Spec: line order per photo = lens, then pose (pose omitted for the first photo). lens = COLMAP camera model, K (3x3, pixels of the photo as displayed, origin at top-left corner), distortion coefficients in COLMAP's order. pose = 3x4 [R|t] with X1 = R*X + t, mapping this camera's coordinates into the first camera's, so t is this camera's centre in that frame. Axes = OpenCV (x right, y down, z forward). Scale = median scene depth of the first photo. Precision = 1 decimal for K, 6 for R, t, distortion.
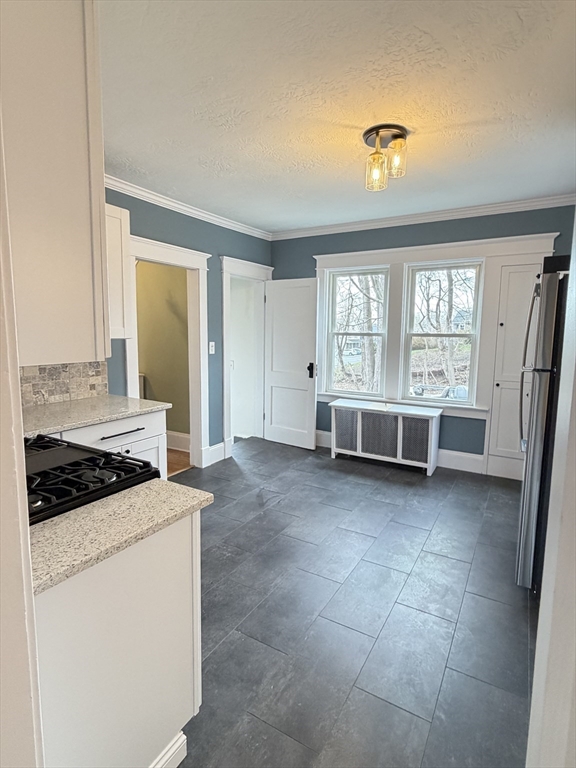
lens RADIAL K [[399.6, 0, 288.0], [0, 399.6, 384.0], [0, 0, 1]] dist [0.000409, -0.000005]
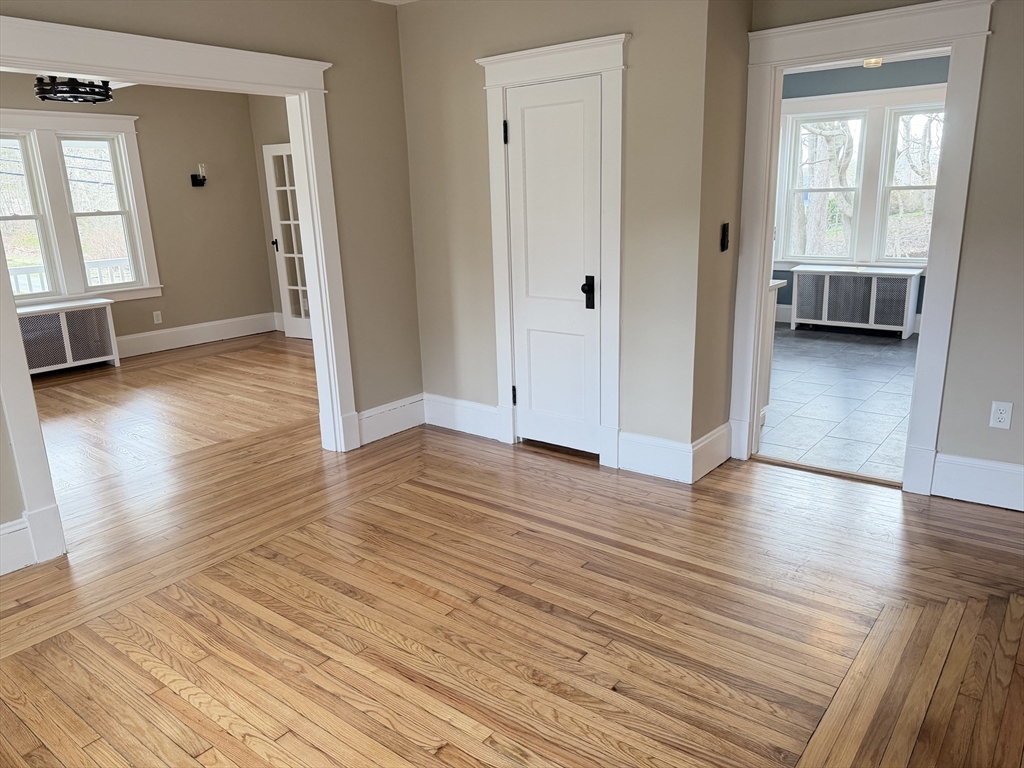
lens RADIAL K [[734.3, 0, 512.0], [0, 734.3, 384.0], [0, 0, 1]] dist [0.003942, 0.002715]
pose [[0.989463, -0.000982, -0.144780, -0.301090], [0.018808, 0.992376, 0.121806, 0.098068], [0.143556, -0.123245, 0.981938, -0.820680]]
